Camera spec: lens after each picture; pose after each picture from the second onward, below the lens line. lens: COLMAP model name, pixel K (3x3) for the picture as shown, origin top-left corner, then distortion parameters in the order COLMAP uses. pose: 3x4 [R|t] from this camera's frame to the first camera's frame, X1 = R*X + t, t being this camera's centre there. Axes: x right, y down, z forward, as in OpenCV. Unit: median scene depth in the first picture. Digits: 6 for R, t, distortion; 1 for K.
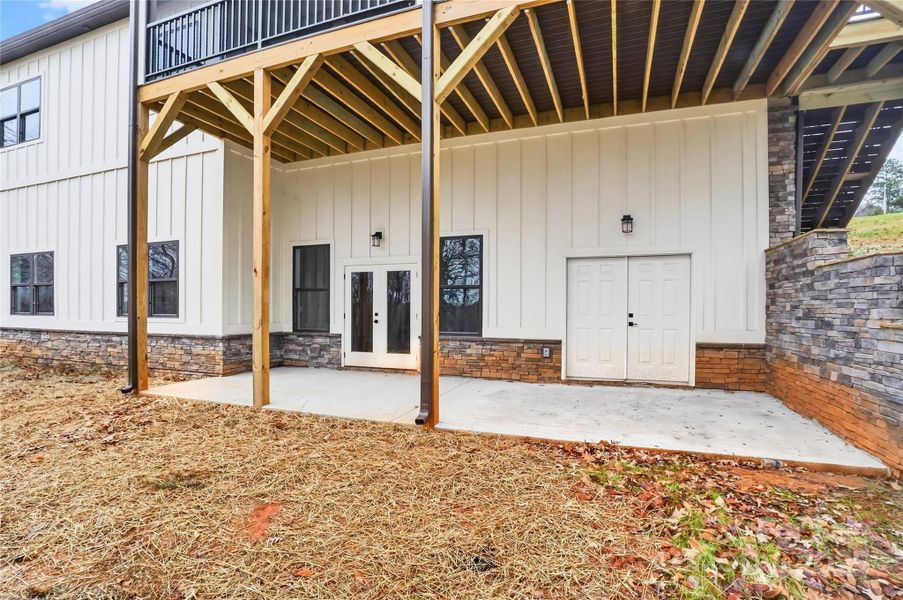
lens RADIAL K [[355.8, 0, 451.5], [0, 355.8, 300.0], [0, 0, 1]] dist [-0.042776, -0.000045]
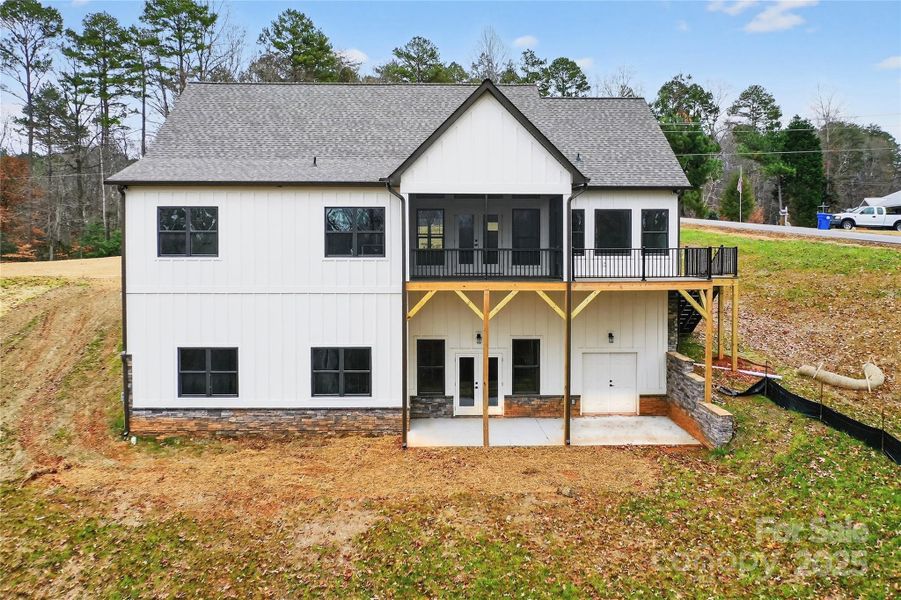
lens RADIAL K [[409.5, 0, 466.7], [0, 409.5, 281.8], [0, 0, 1]] dist [-0.053024, 0.013565]
pose [[0.945262, 0.020834, 0.325646, -0.957715], [-0.011900, 0.999497, -0.029403, -0.408838], [-0.326094, 0.023919, 0.945035, -0.874849]]
